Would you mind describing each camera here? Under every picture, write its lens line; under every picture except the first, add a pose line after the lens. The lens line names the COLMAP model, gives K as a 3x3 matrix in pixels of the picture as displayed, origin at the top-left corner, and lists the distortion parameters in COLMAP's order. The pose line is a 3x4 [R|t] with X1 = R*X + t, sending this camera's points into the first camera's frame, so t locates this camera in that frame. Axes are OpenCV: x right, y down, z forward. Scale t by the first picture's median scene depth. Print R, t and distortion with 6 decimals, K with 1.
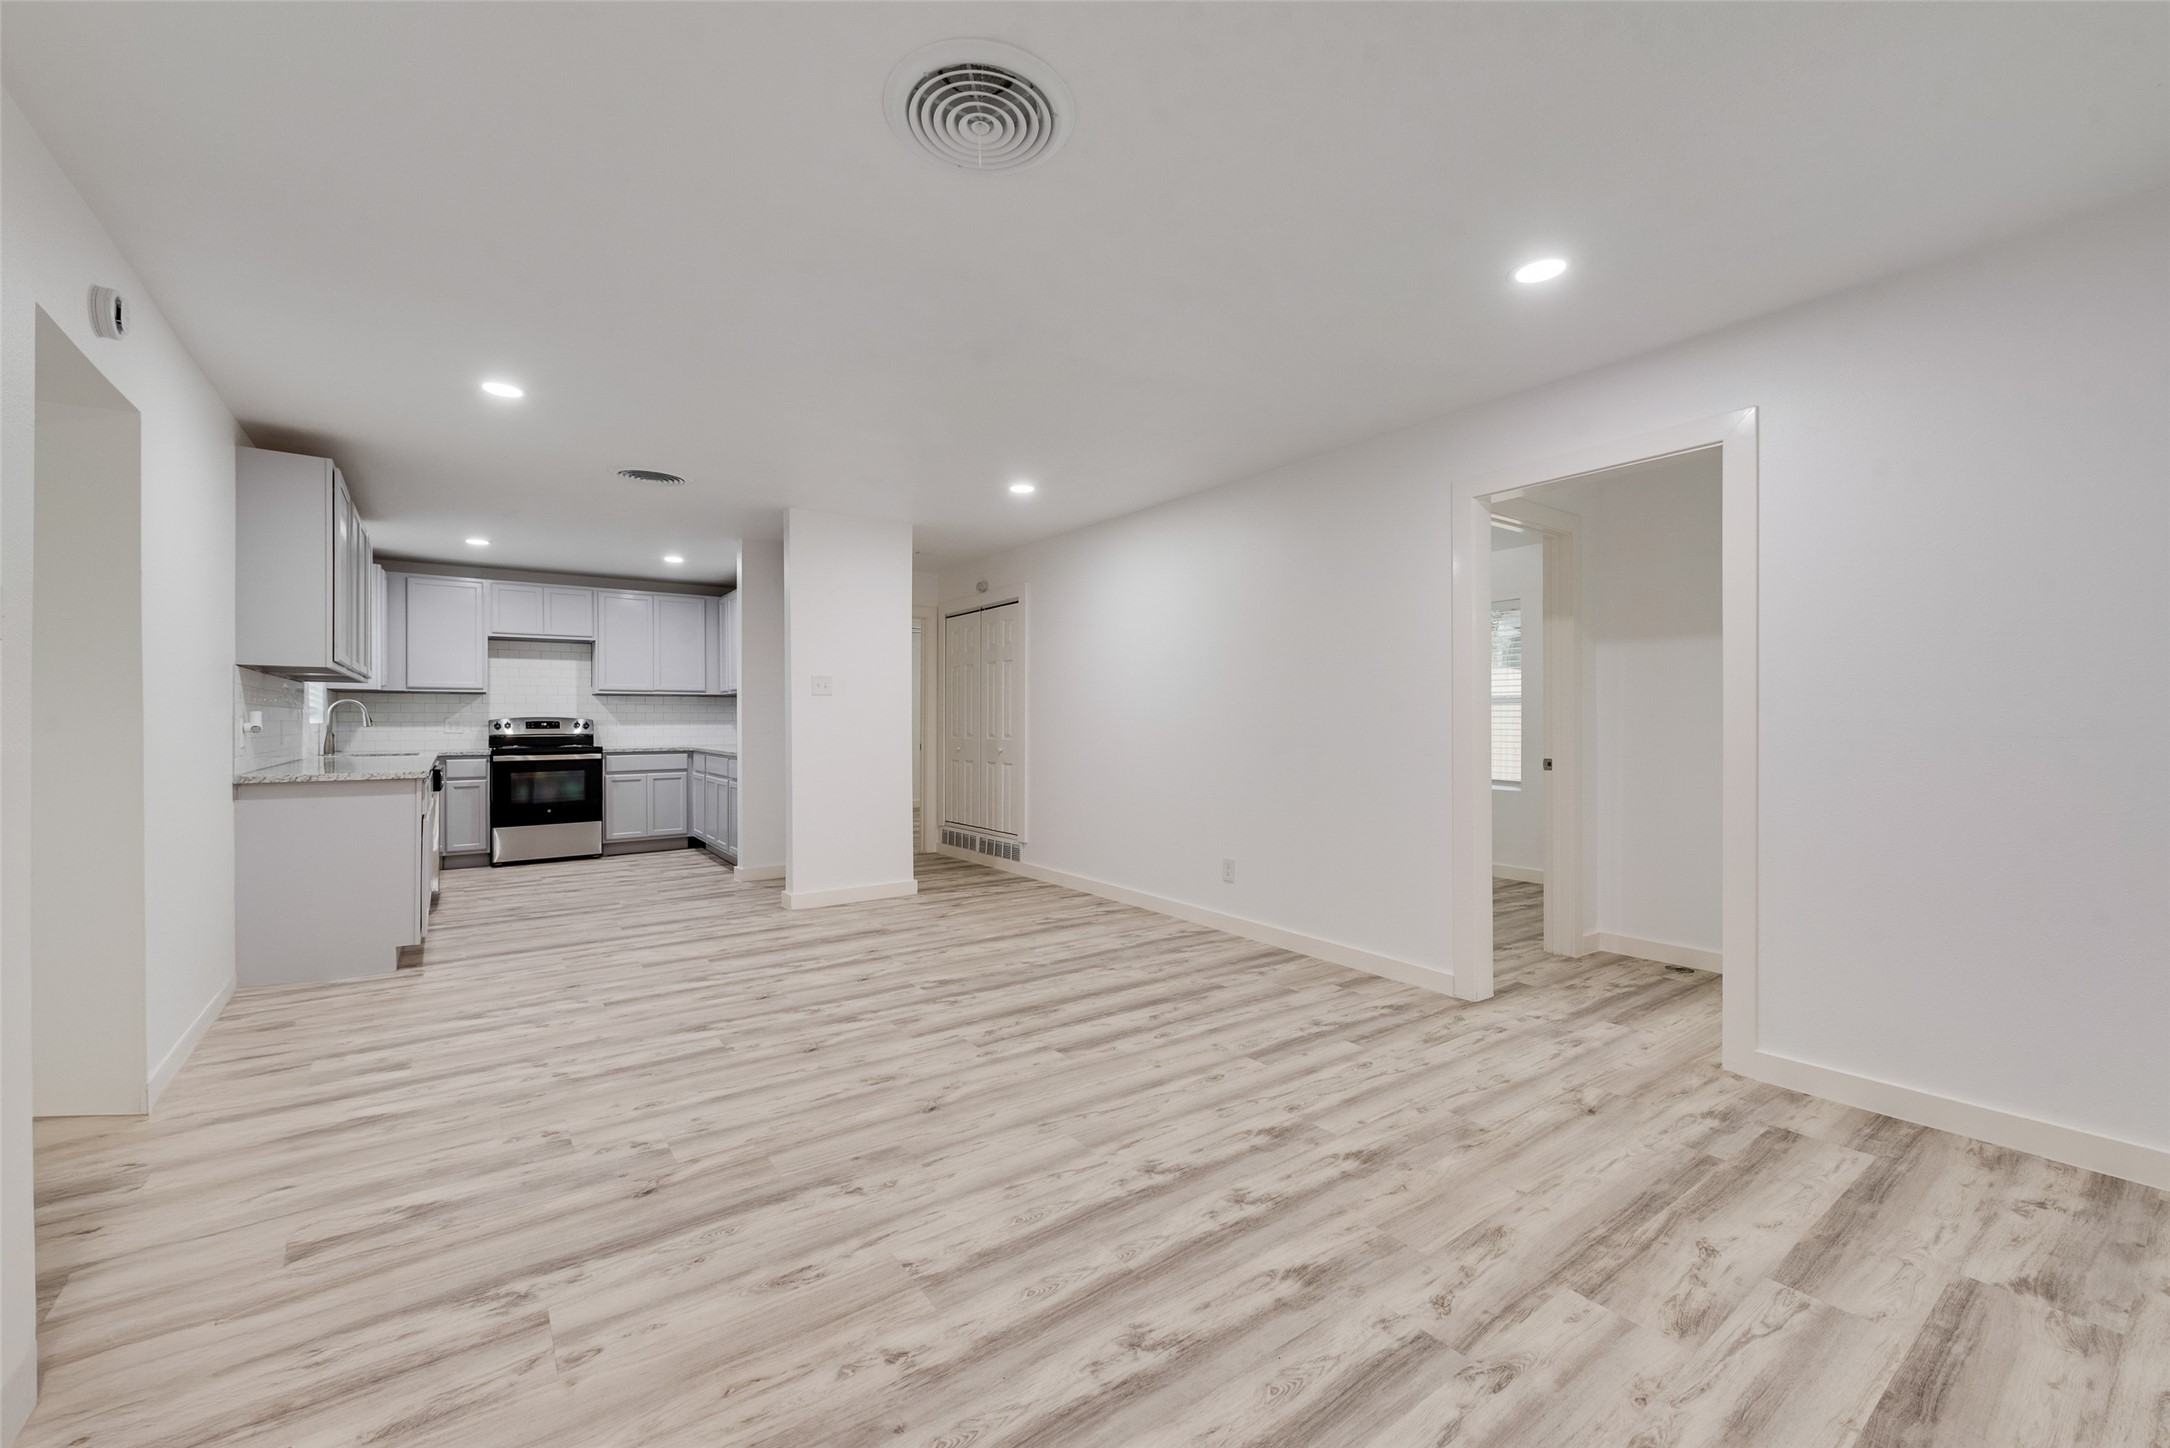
lens RADIAL K [[852.4, 0, 1085.0], [0, 852.4, 724.0], [0, 0, 1]] dist [0.000553, -0.000056]
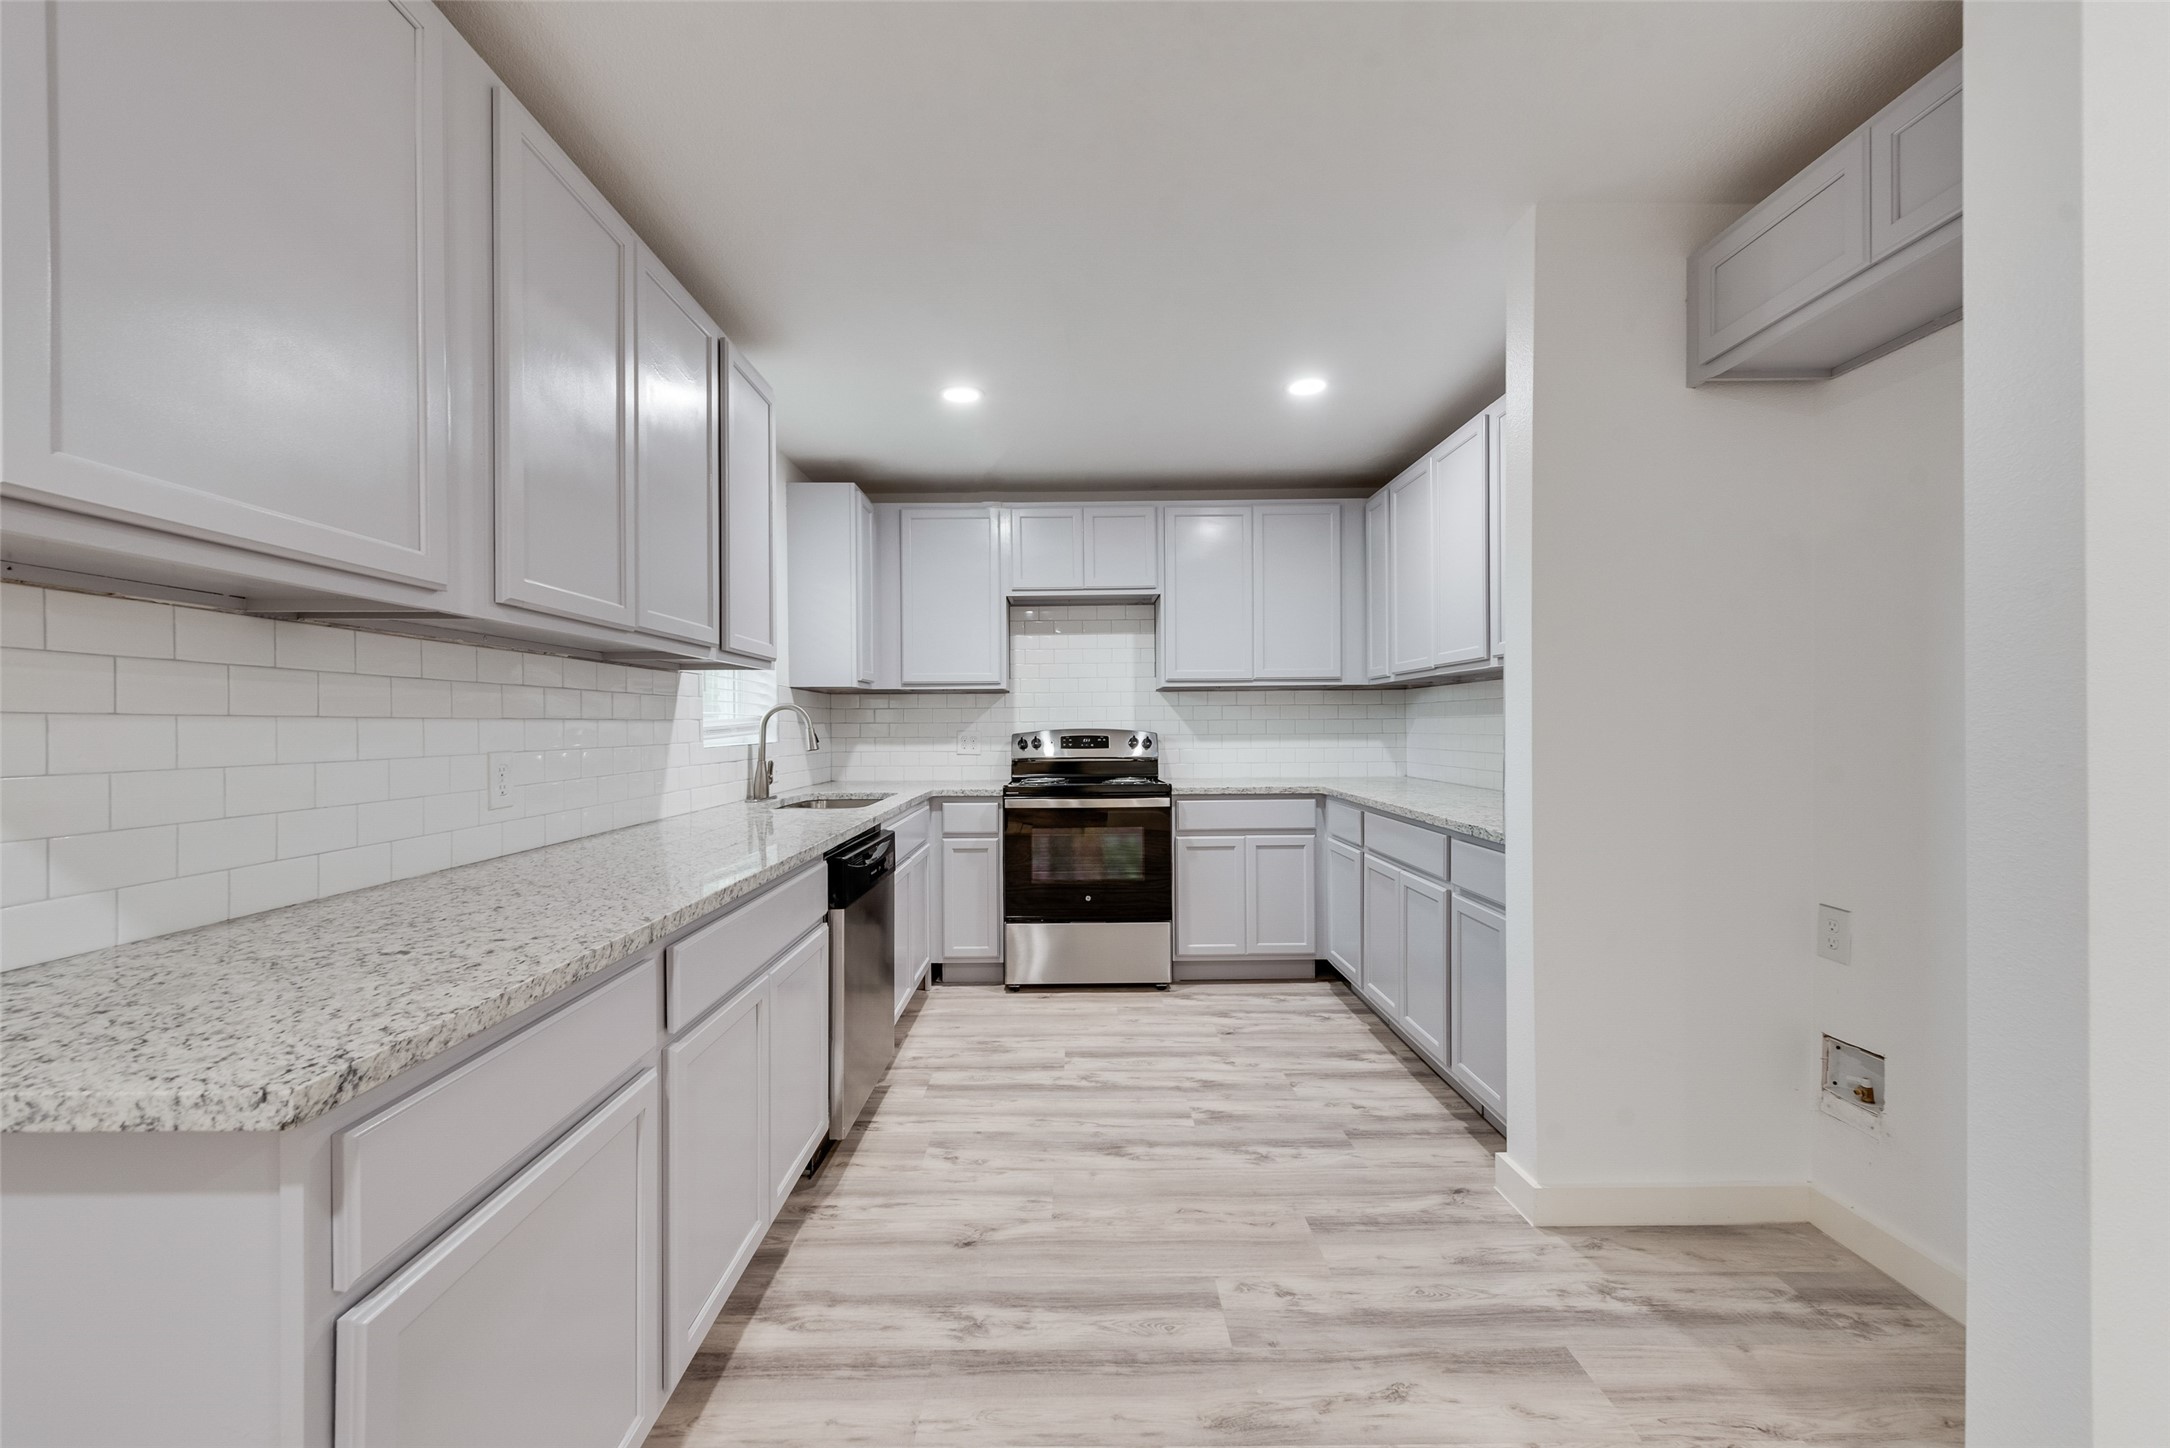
lens RADIAL K [[852.4, 0, 1085.0], [0, 852.4, 724.0], [0, 0, 1]] dist [0.000553, -0.000056]
pose [[0.814102, -0.002679, -0.580716, -0.290787], [0.002347, 0.999996, -0.001323, -0.010976], [0.580717, -0.000286, 0.814105, 0.517630]]
